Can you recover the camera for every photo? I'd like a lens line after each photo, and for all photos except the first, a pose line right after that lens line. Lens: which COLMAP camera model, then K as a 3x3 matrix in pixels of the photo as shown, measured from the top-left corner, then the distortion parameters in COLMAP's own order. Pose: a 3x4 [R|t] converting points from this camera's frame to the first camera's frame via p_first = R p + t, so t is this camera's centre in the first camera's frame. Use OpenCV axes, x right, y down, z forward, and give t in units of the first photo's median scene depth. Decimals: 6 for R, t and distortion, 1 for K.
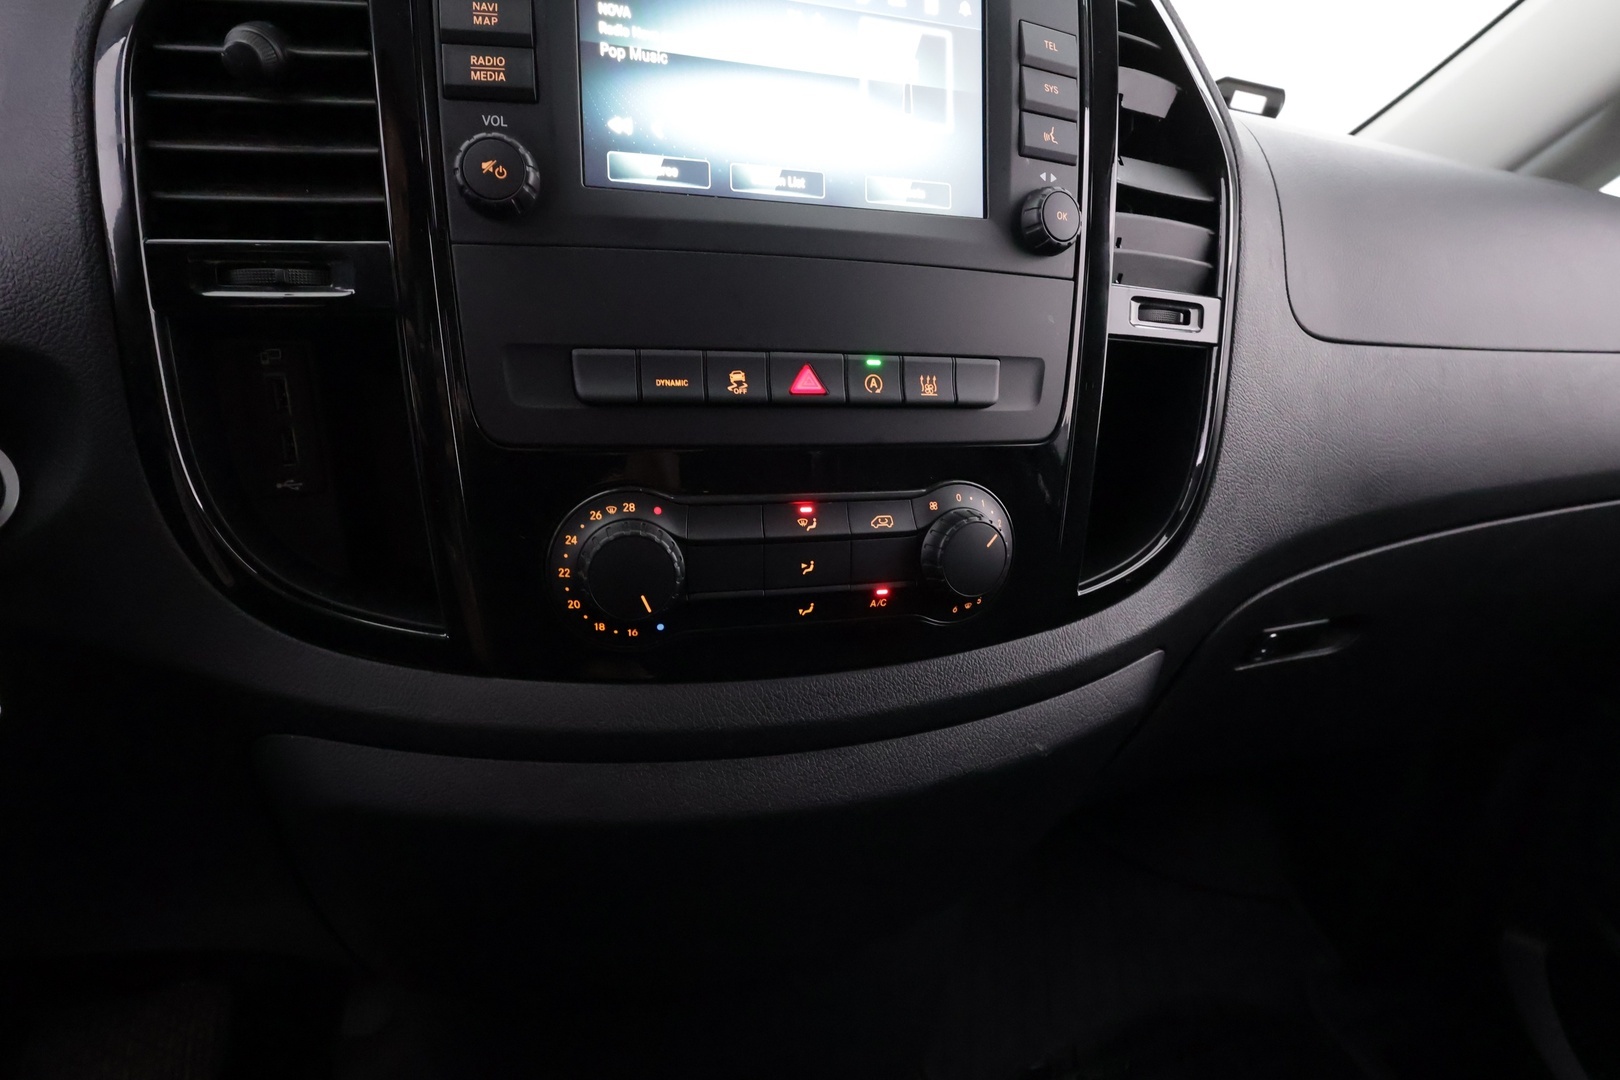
lens RADIAL K [[895.5, 0, 803.0], [0, 895.5, 528.1], [0, 0, 1]] dist [0.024153, -0.004904]
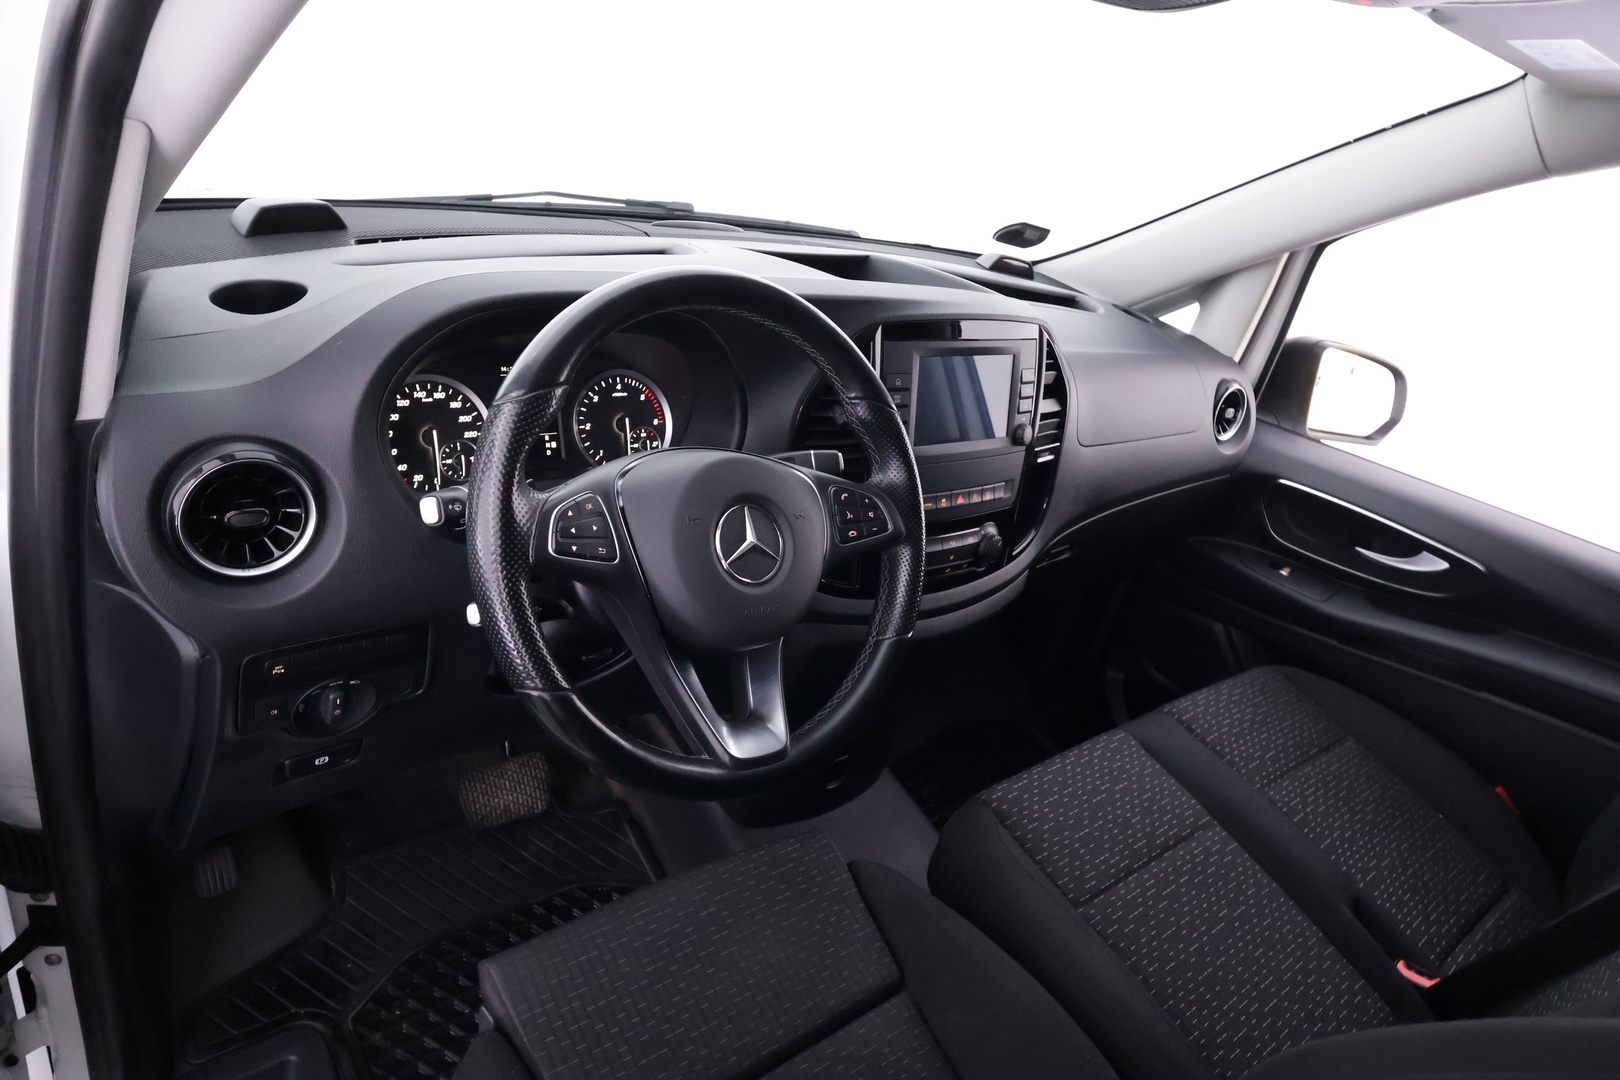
lens RADIAL K [[1017.7, 0, 820.7], [0, 1017.7, 541.8], [0, 0, 1]] dist [0.009838, -0.000394]
pose [[0.925202, -0.032605, 0.378071, -1.763656], [-0.044233, 0.980244, 0.192783, -0.674377], [-0.376888, -0.195087, 0.905482, -2.001420]]
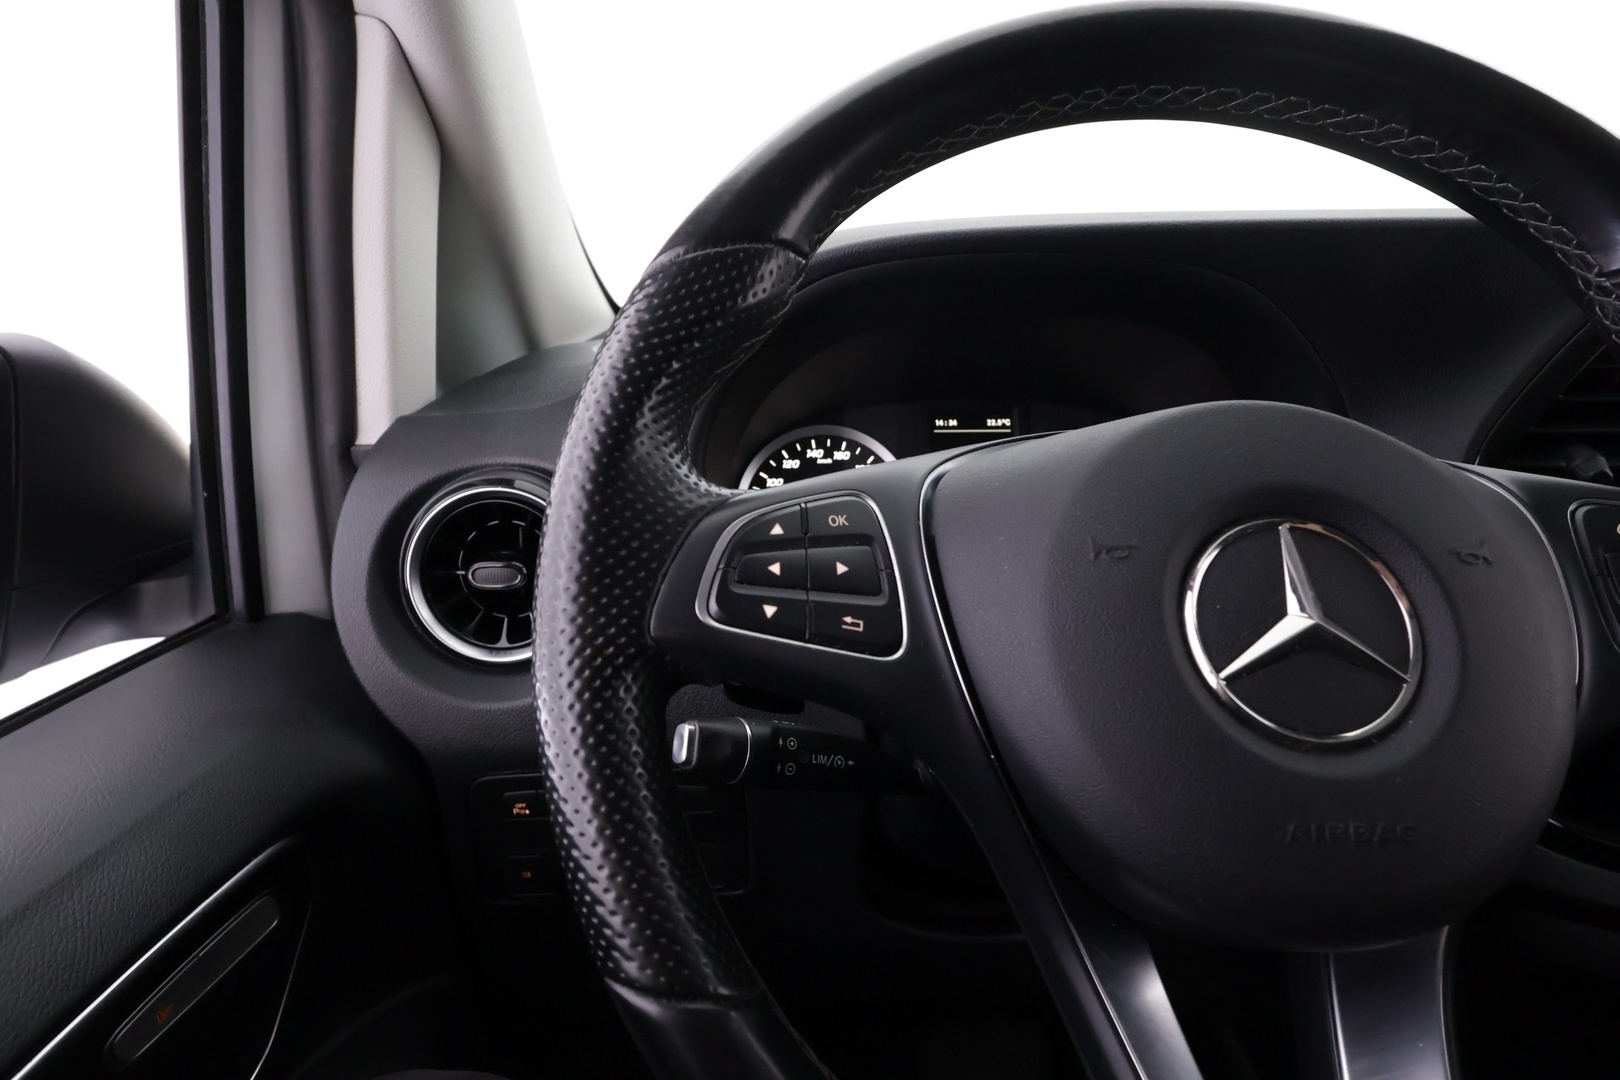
lens RADIAL K [[895.5, 0, 835.5], [0, 895.5, 523.6], [0, 0, 1]] dist [0.024153, -0.004904]
pose [[0.969375, 0.021784, -0.244619, -1.249937], [-0.029273, 0.999206, -0.027022, -0.305786], [0.243836, 0.033355, 0.969243, -0.670789]]
